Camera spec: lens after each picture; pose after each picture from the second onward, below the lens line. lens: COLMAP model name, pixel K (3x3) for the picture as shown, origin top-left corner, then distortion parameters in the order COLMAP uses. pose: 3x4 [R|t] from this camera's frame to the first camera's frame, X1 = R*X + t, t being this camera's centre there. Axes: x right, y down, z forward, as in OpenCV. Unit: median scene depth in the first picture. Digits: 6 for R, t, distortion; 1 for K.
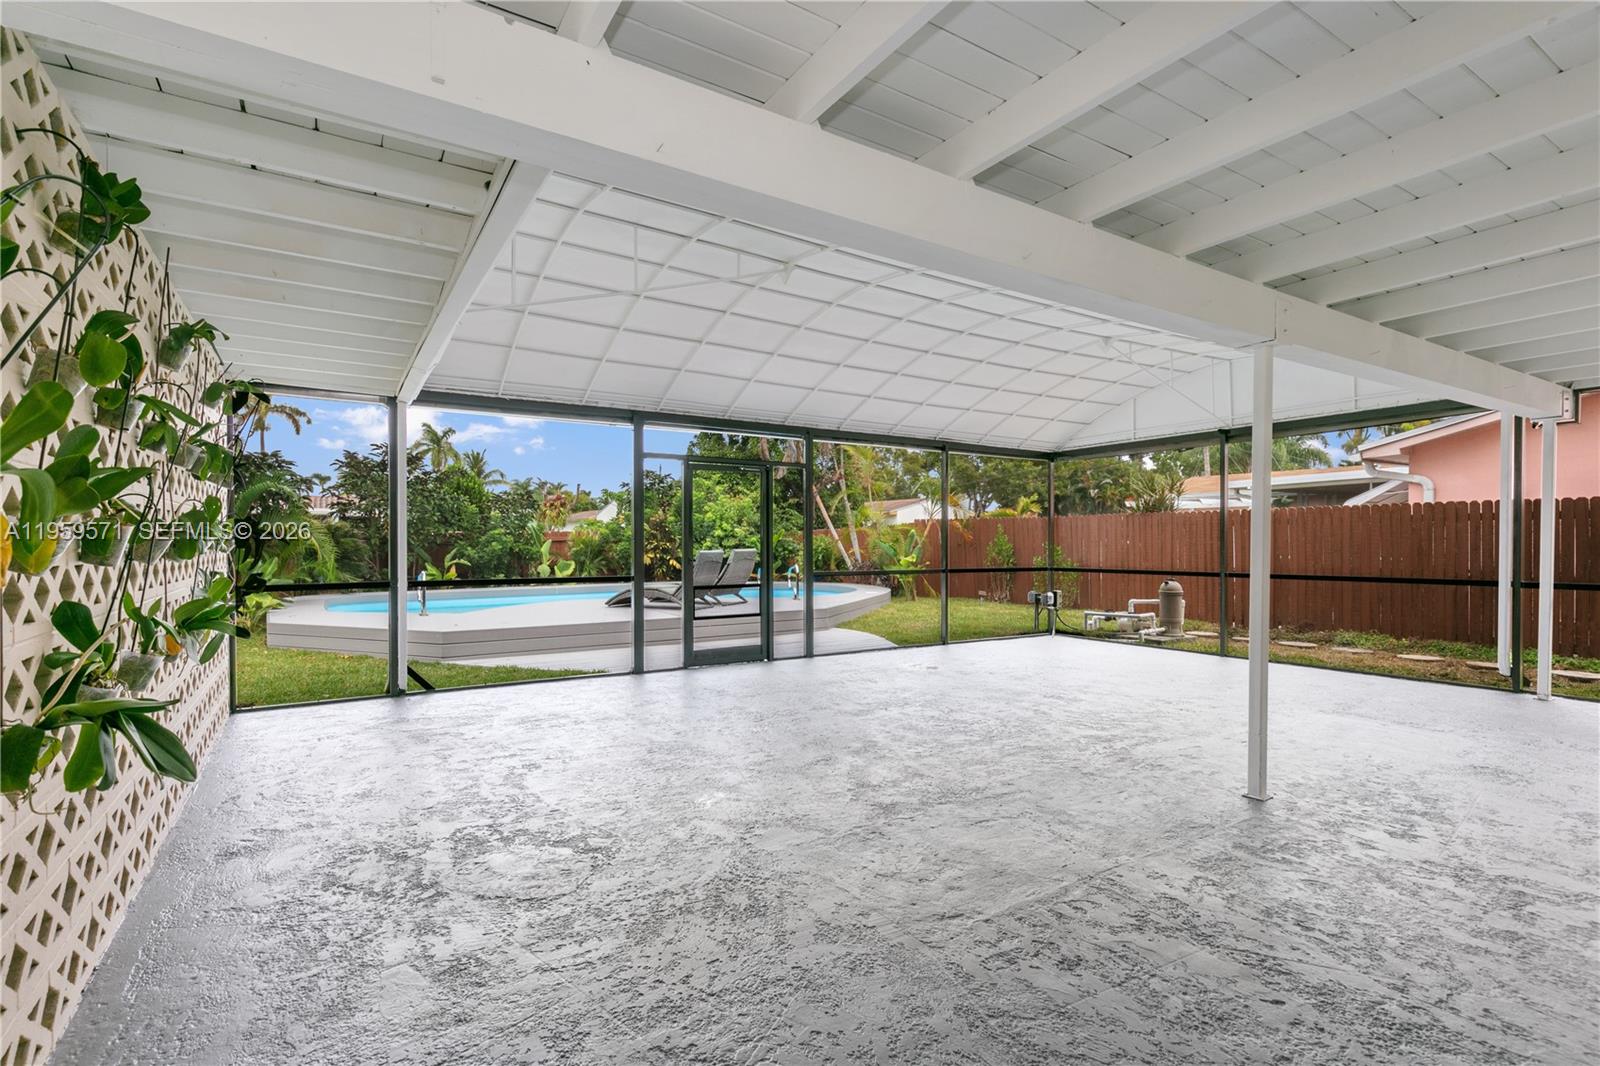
lens RADIAL K [[735.8, 0, 800.3], [0, 735.8, 536.3], [0, 0, 1]] dist [0.006392, -0.000224]
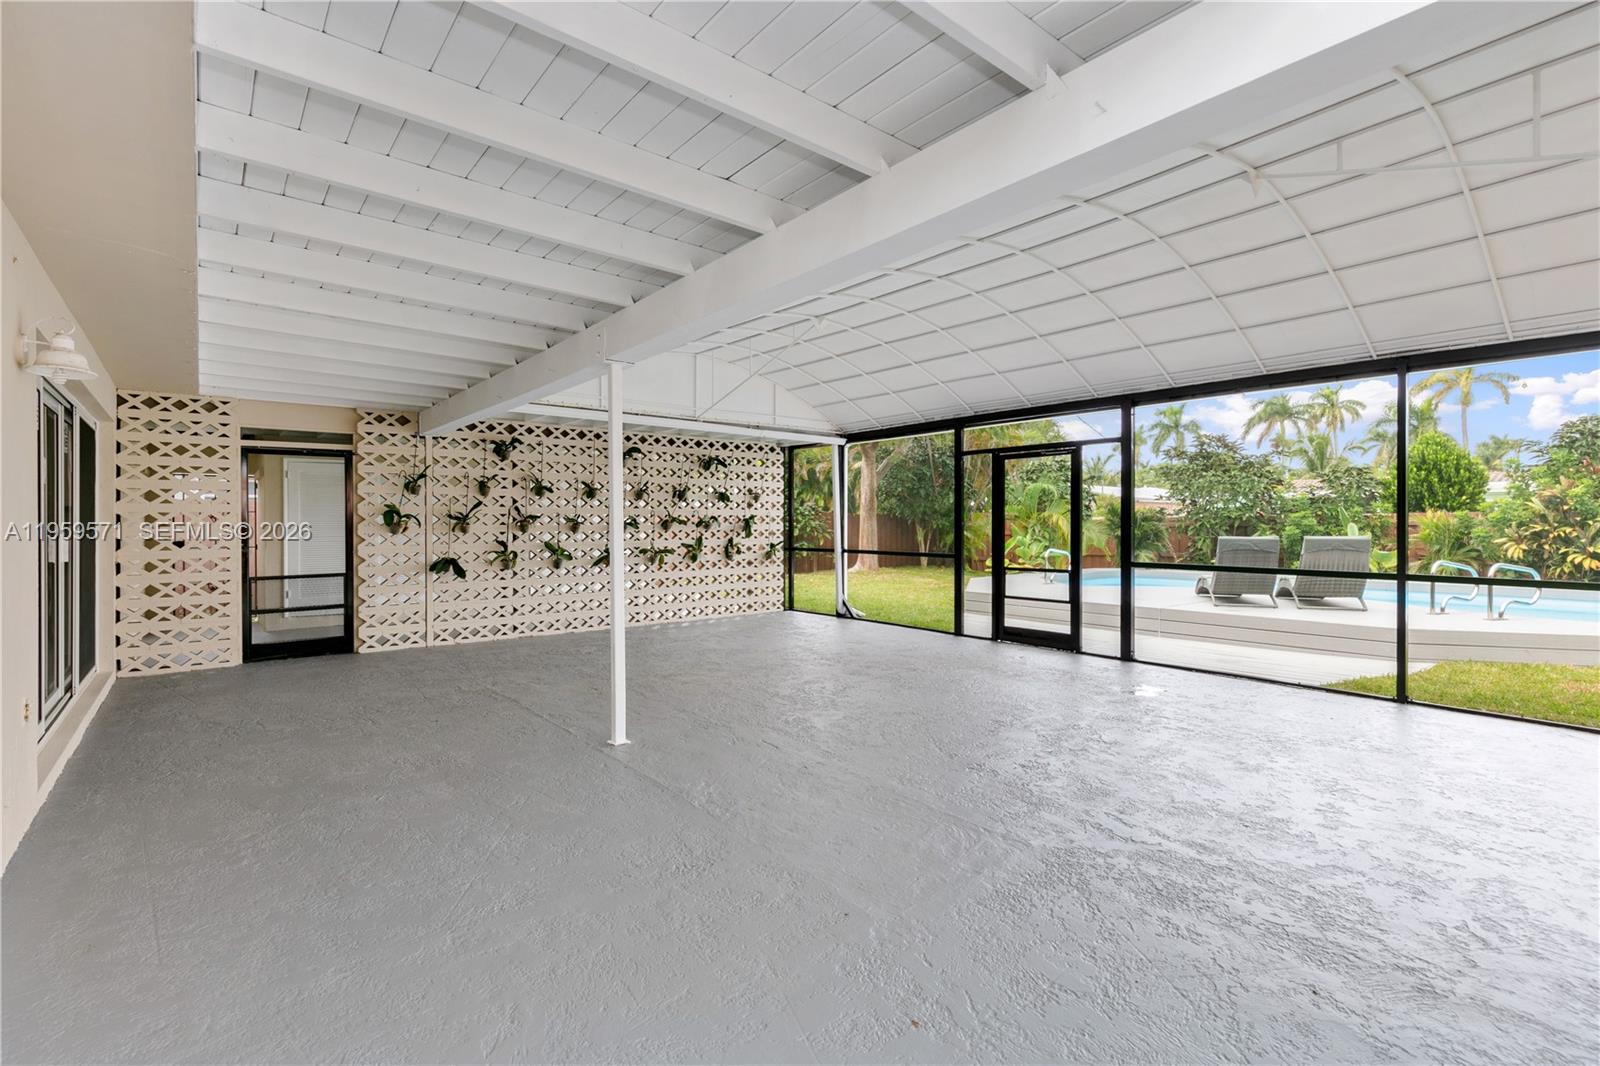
lens RADIAL K [[731.8, 0, 800.4], [0, 731.8, 522.7], [0, 0, 1]] dist [0.008394, -0.000574]
pose [[0.118795, 0.000559, -0.992919, 0.852844], [0.002906, 0.999995, 0.000910, 0.000206], [0.992914, -0.002993, 0.118793, 0.536722]]
